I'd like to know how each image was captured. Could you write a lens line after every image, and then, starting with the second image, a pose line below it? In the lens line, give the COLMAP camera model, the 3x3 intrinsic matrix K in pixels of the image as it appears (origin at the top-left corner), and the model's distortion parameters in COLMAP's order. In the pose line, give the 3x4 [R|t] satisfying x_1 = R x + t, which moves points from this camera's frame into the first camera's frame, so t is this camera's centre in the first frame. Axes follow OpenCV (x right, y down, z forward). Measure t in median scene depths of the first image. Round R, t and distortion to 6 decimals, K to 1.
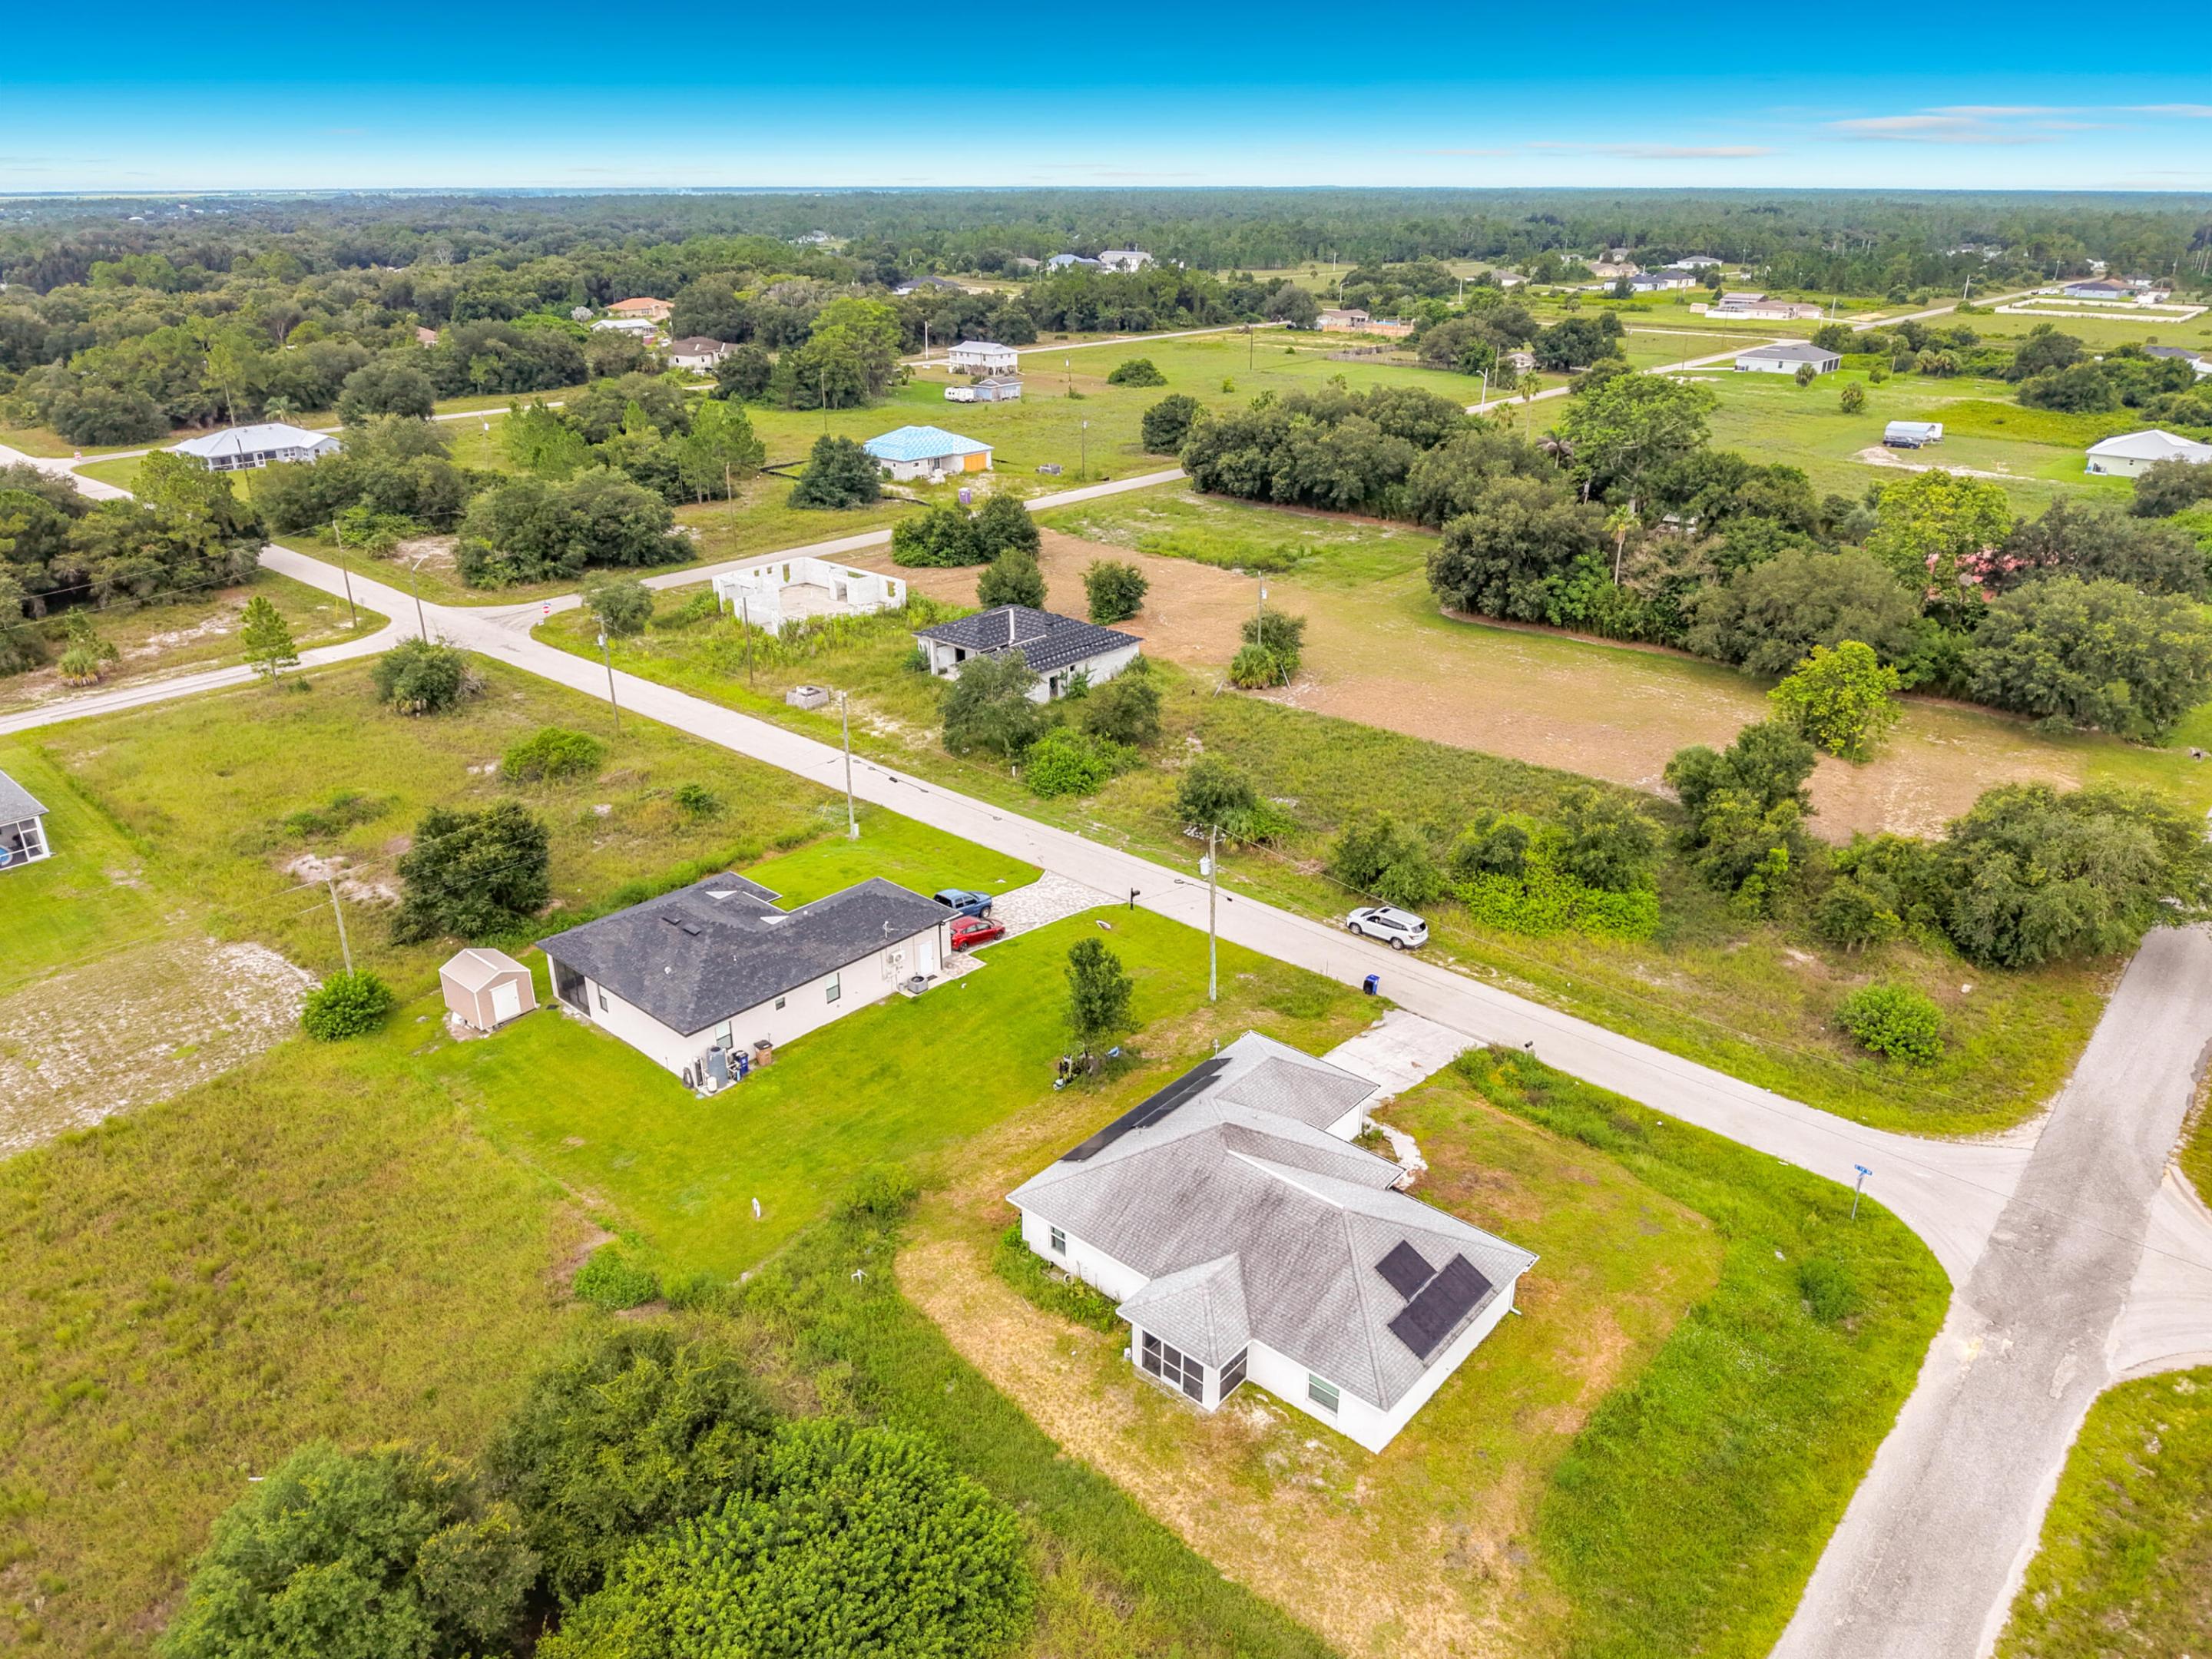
lens RADIAL K [[1505.5, 0, 1129.4], [0, 1505.5, 831.9], [0, 0, 1]] dist [0.010107, -0.036320]
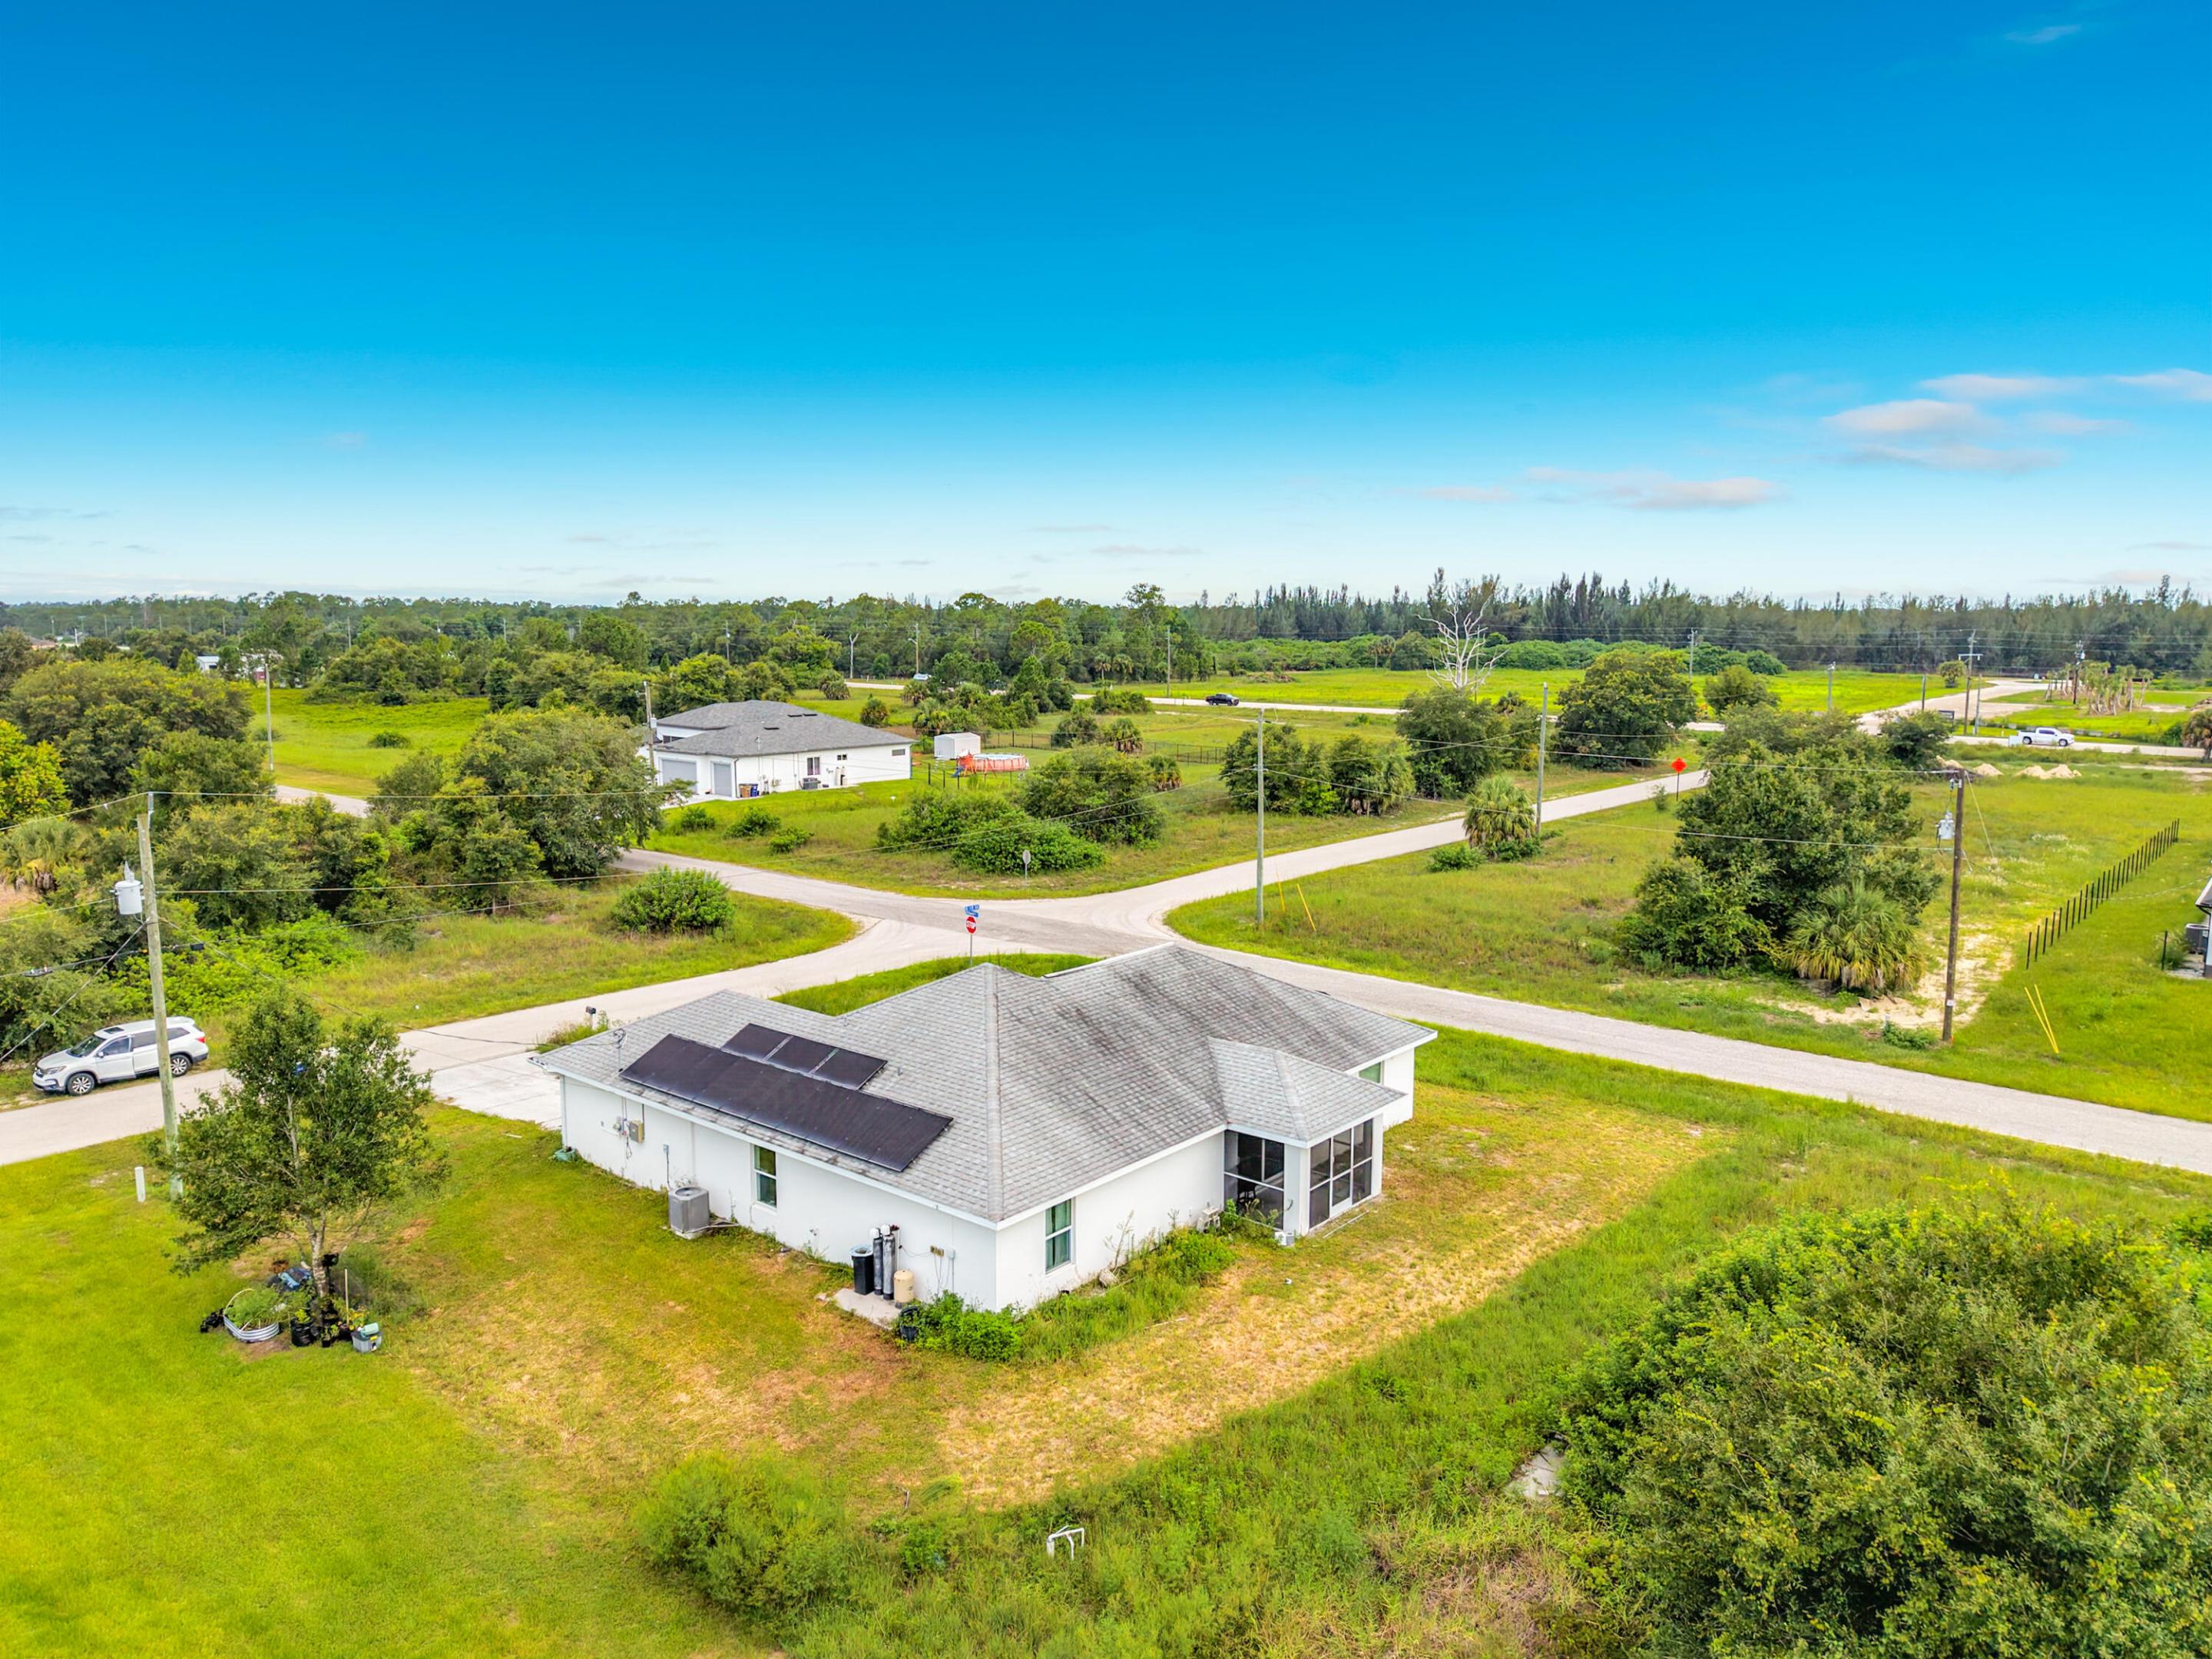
lens RADIAL K [[1523.6, 0, 1100.6], [0, 1523.6, 791.7], [0, 0, 1]] dist [0.007963, -0.030543]
pose [[-0.005866, -0.118986, 0.992879, -0.292589], [0.392477, 0.912951, 0.111727, 0.041973], [-0.919743, 0.390337, 0.041344, 0.482951]]
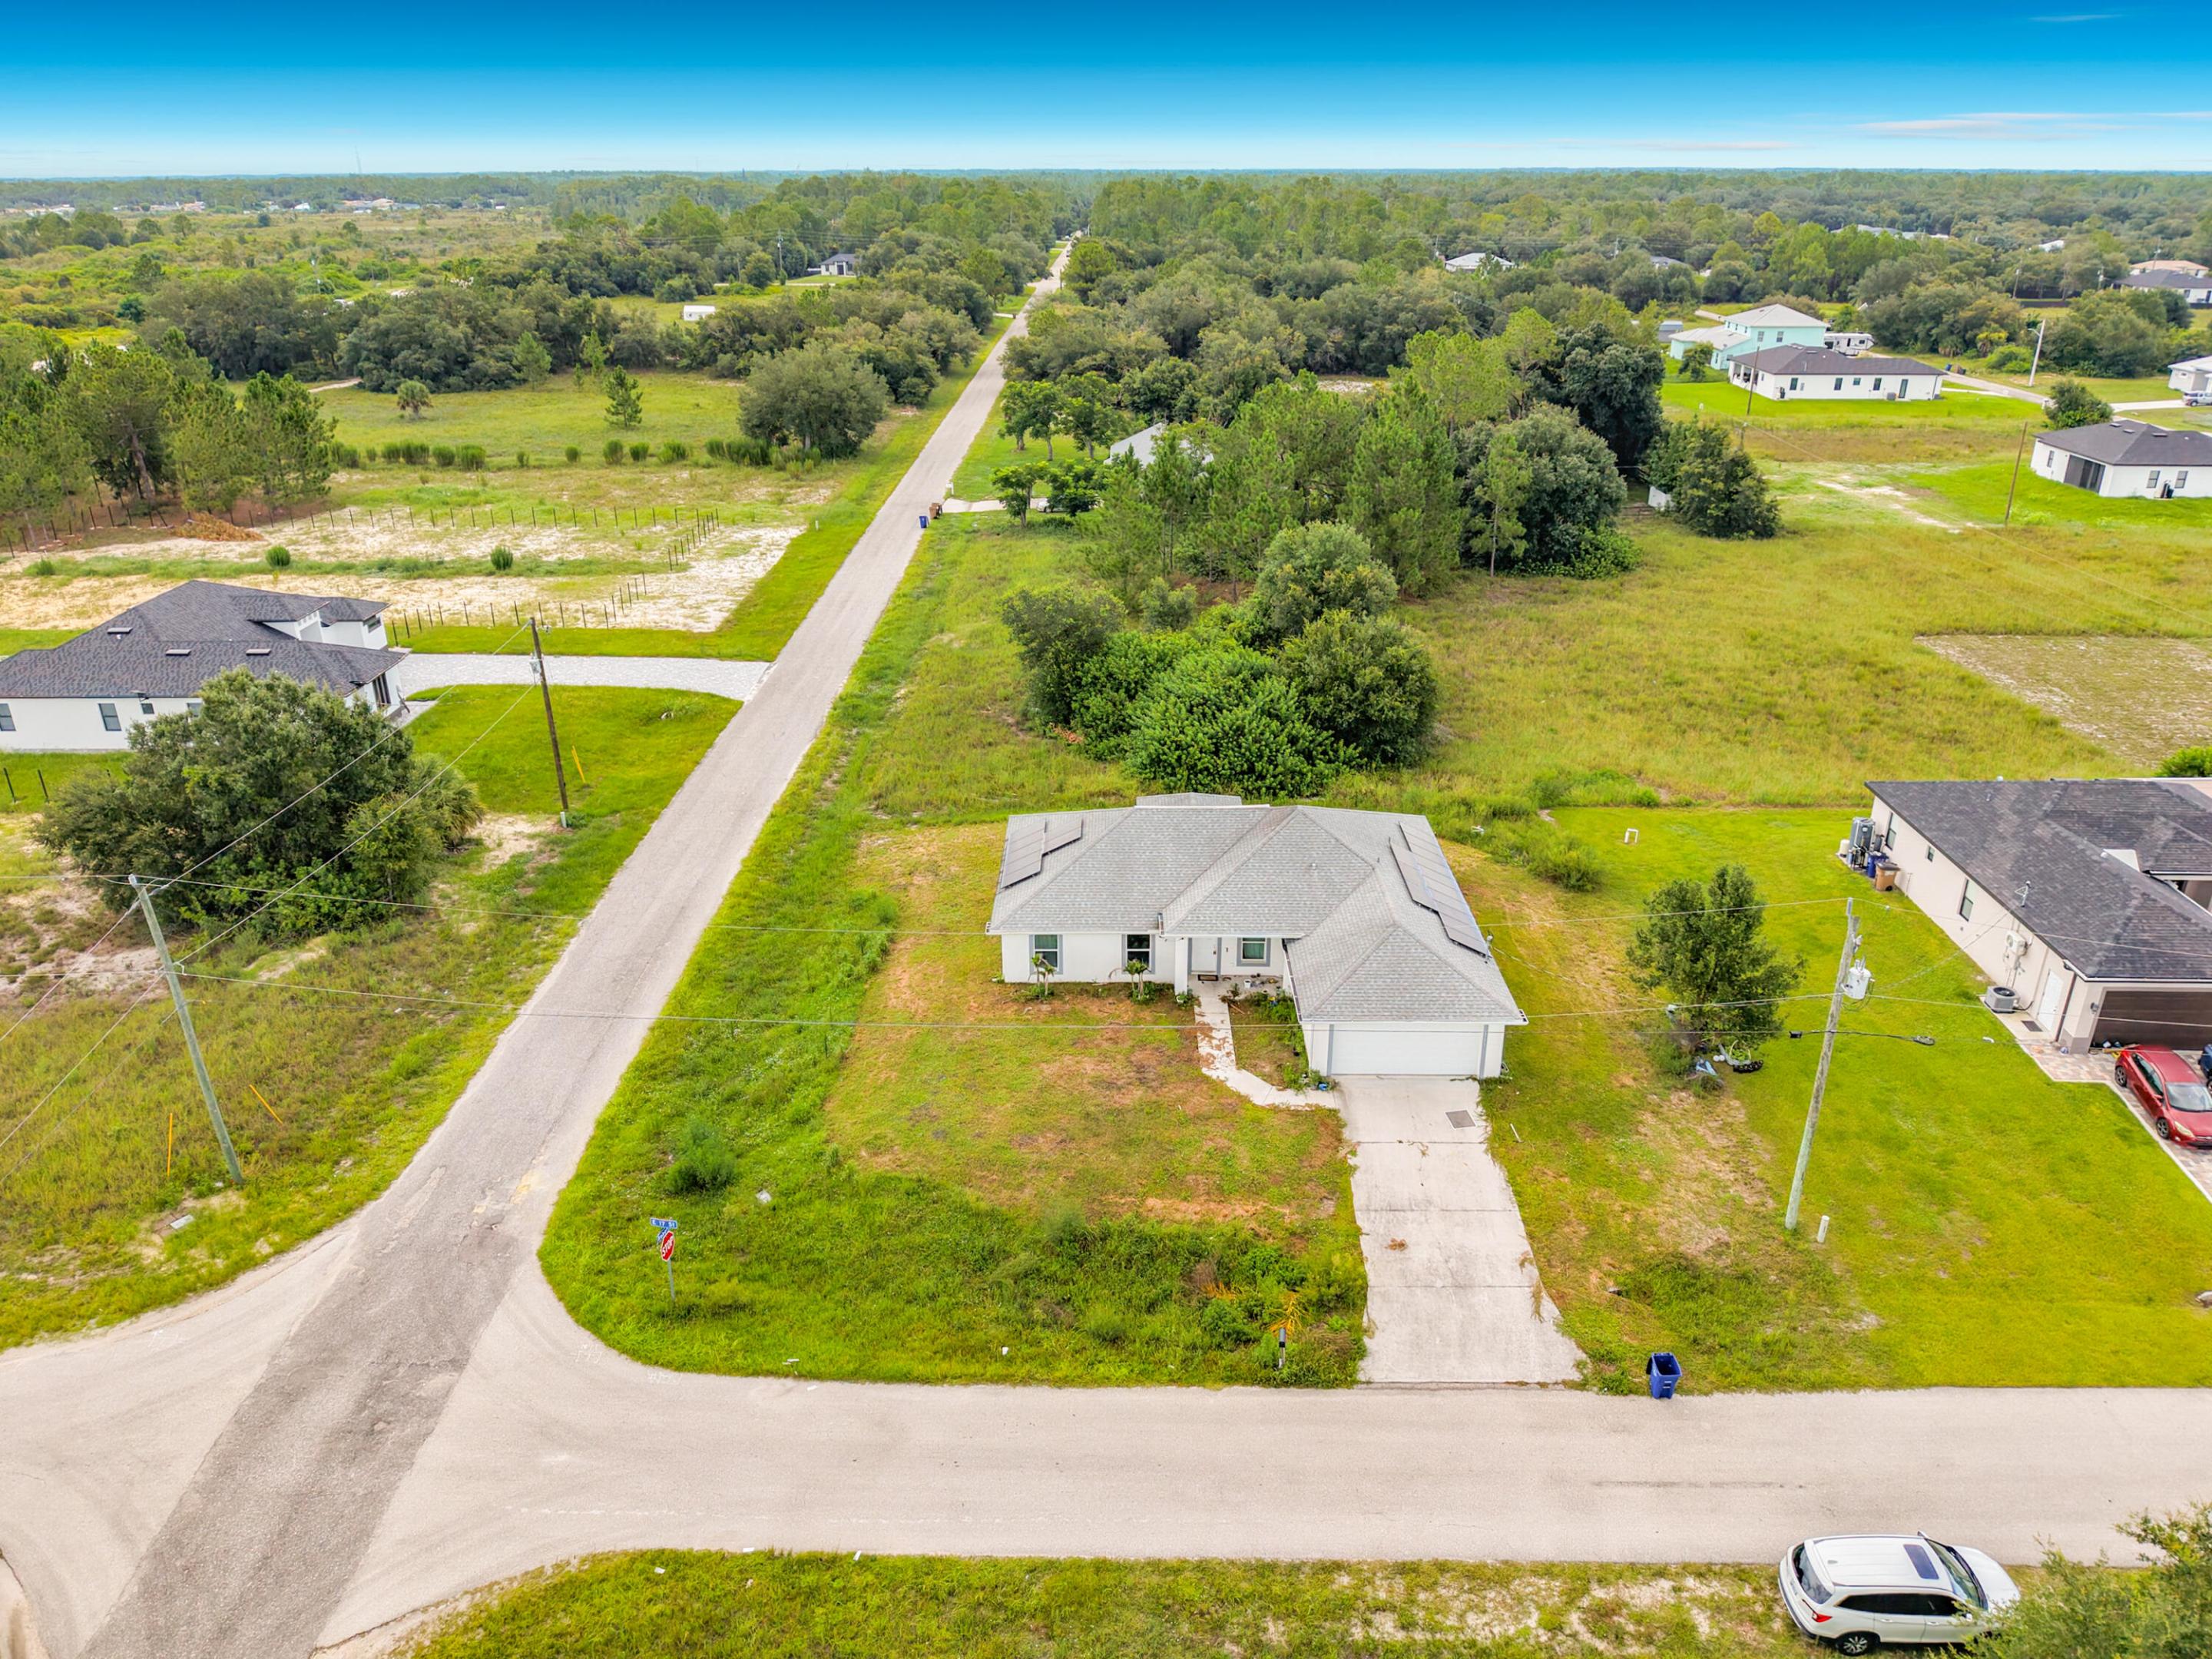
lens RADIAL K [[1523.6, 0, 1100.6], [0, 1523.6, 791.7], [0, 0, 1]] dist [0.007963, -0.030543]
pose [[-0.768111, 0.241076, -0.593202, 0.390451], [-0.252739, 0.737054, 0.626797, -0.207708], [0.588328, 0.631374, -0.505210, 0.751492]]
